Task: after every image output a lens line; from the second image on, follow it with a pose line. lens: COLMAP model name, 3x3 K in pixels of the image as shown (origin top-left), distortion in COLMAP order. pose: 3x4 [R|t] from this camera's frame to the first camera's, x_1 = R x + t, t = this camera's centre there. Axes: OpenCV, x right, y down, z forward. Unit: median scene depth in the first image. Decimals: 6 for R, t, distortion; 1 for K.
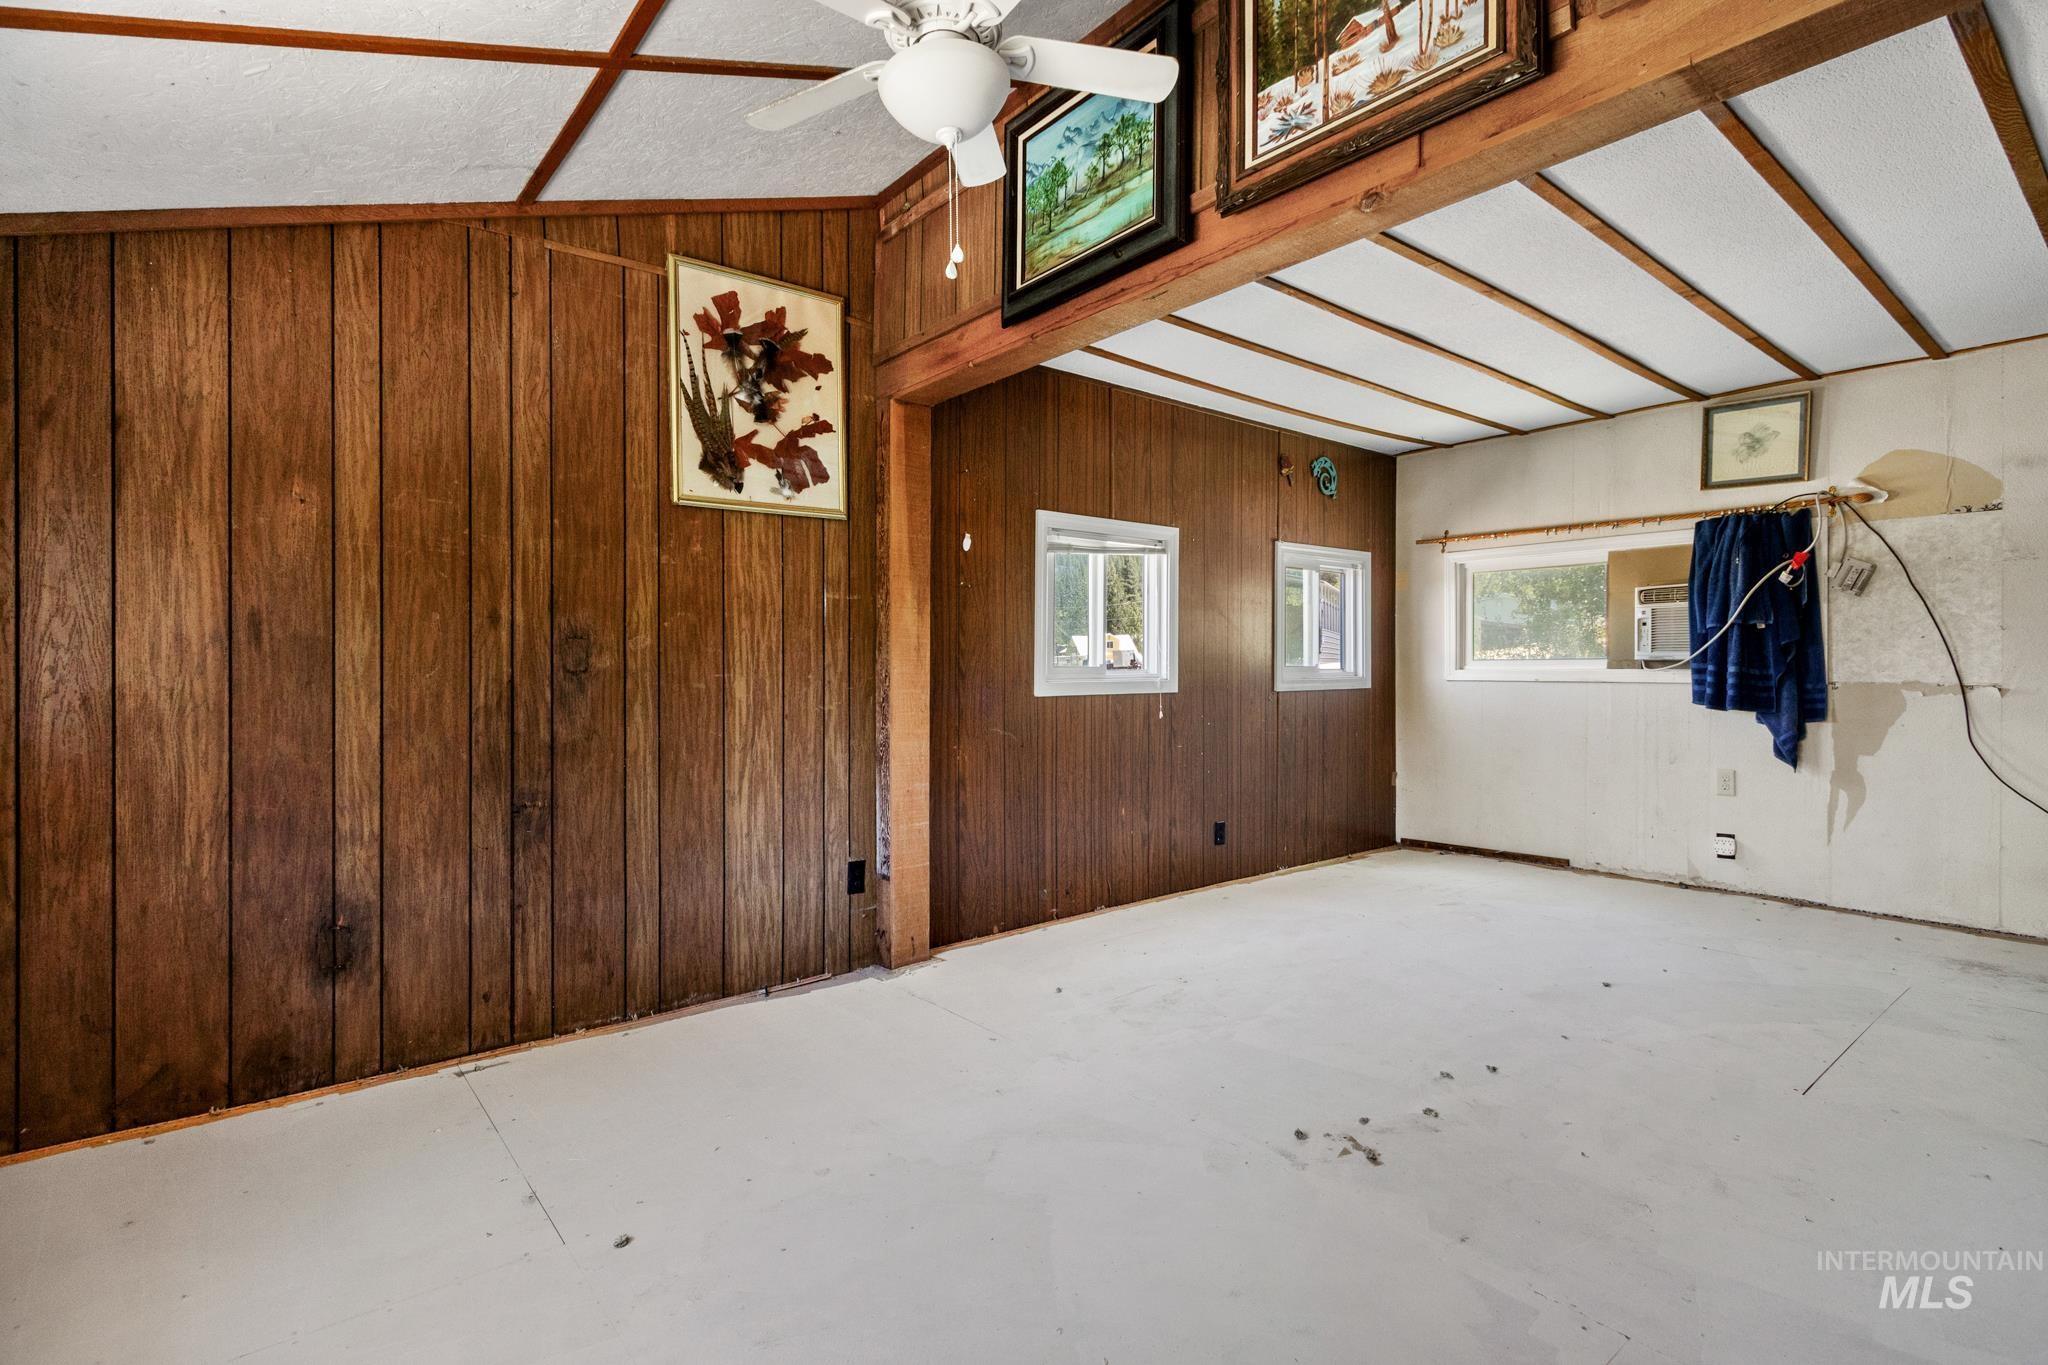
lens RADIAL K [[978.2, 0, 1021.0], [0, 978.2, 663.2], [0, 0, 1]] dist [0.000839, -0.000247]
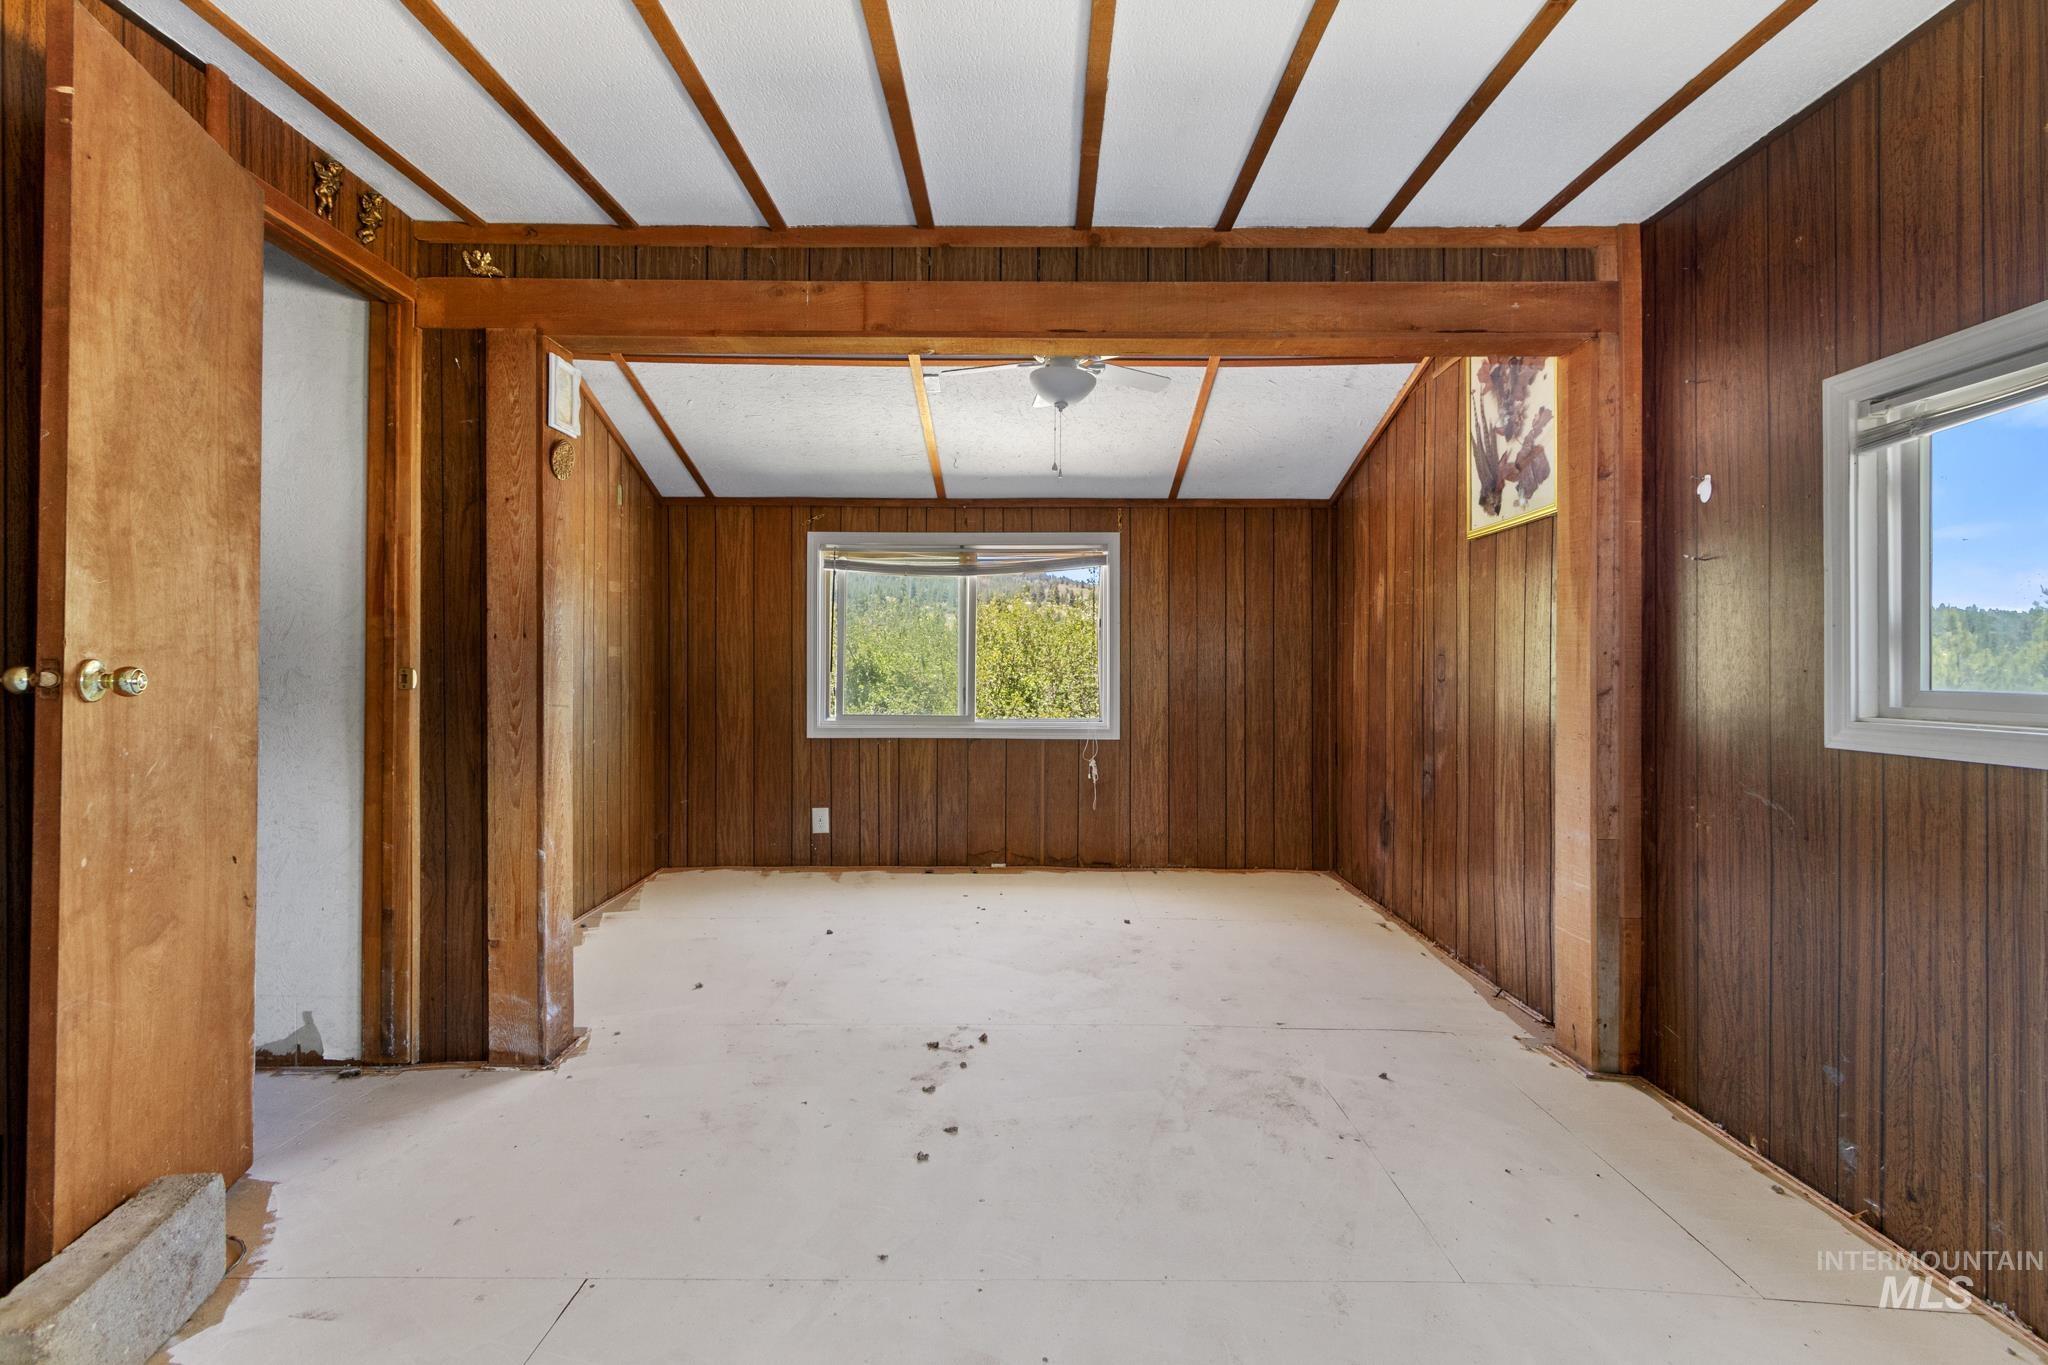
lens RADIAL K [[963.1, 0, 1023.4], [0, 963.1, 653.8], [0, 0, 1]] dist [0.001630, 0.000095]
pose [[-0.638354, -0.004308, -0.769731, 0.854274], [0.006197, 0.999923, -0.010736, -0.015807], [0.769718, -0.011623, -0.638278, 1.278515]]
